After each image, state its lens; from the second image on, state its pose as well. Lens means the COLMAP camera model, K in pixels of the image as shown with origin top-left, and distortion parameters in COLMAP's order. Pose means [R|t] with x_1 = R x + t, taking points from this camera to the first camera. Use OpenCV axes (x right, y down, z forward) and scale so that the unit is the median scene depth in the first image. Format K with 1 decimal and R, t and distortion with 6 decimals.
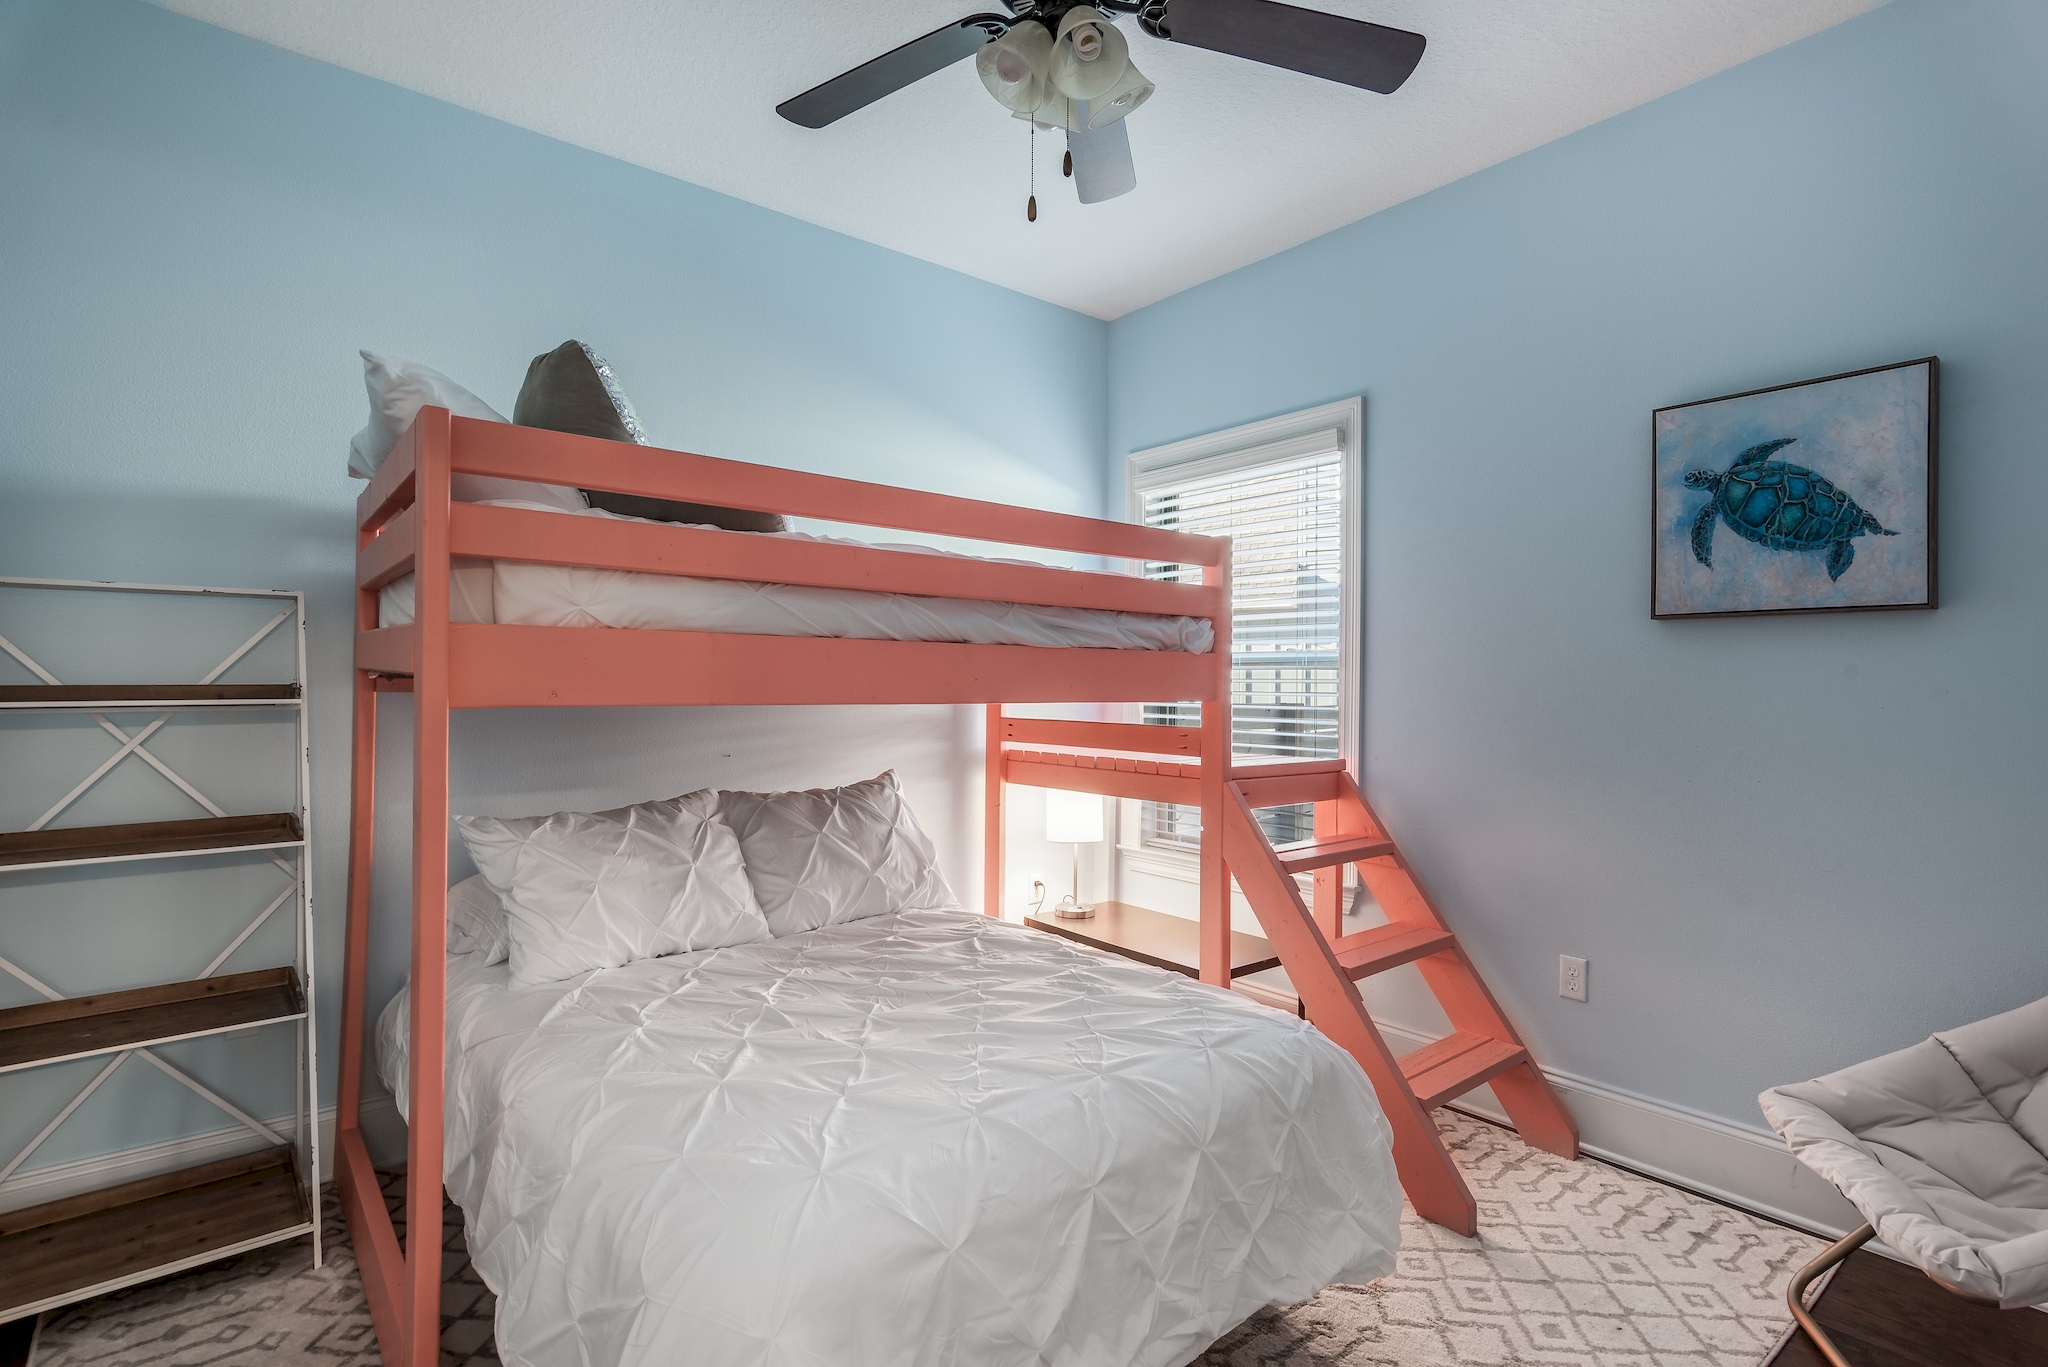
lens RADIAL K [[986.7, 0, 1017.2], [0, 986.7, 679.0], [0, 0, 1]] dist [0.000918, 0.000531]
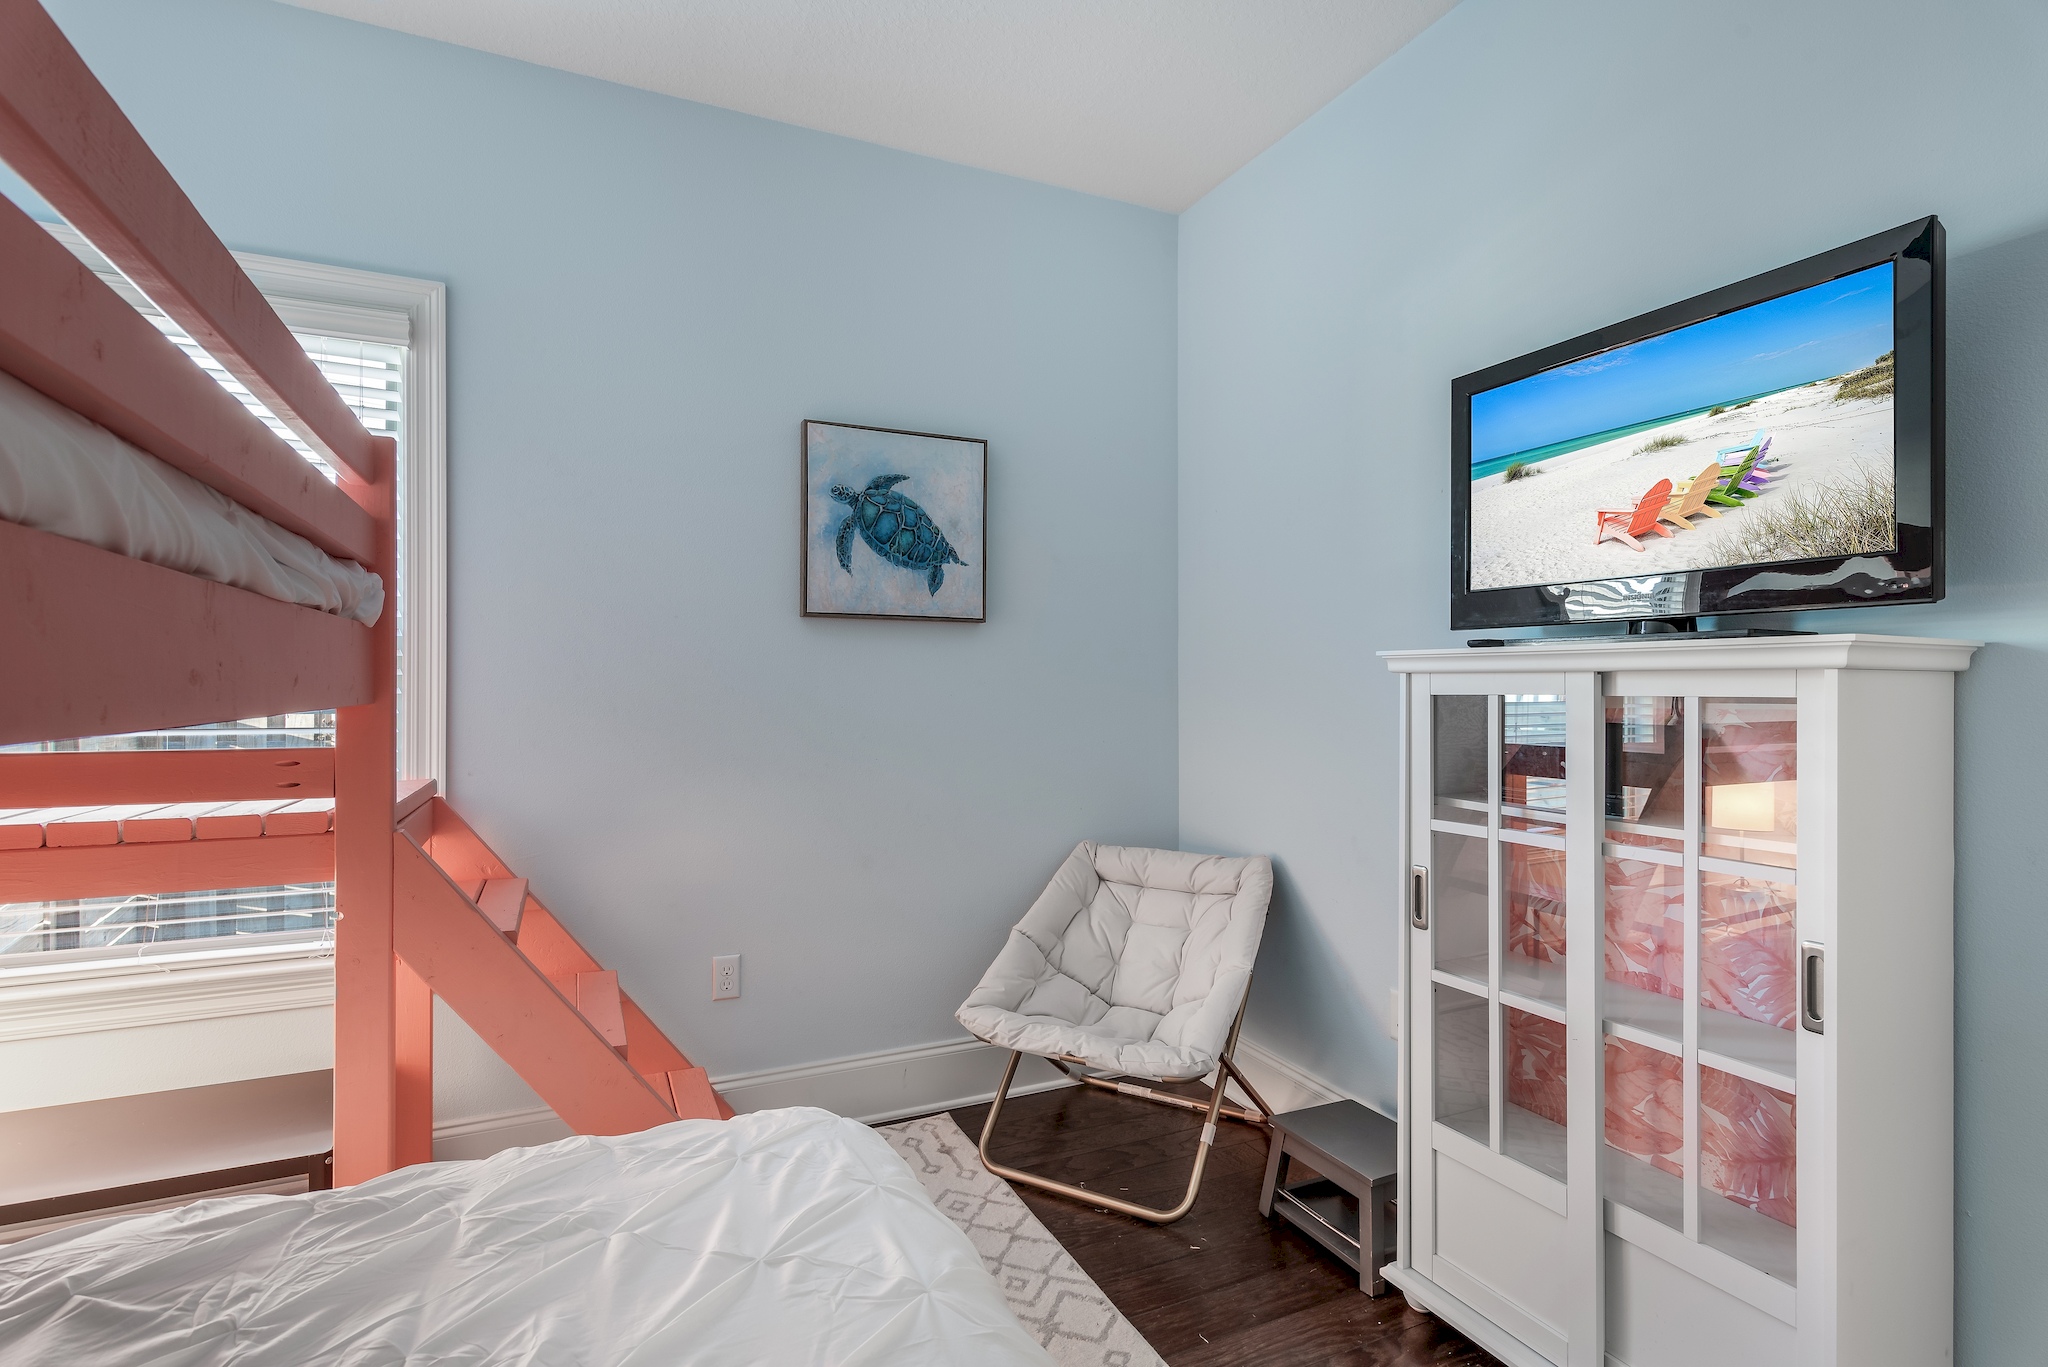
lens RADIAL K [[986.7, 0, 1017.2], [0, 986.7, 679.0], [0, 0, 1]] dist [0.000918, 0.000531]
pose [[0.247676, -0.001258, 0.968842, -0.360212], [-0.007879, 0.999963, 0.003313, 0.002508], [-0.968811, -0.008454, 0.247657, 0.553885]]
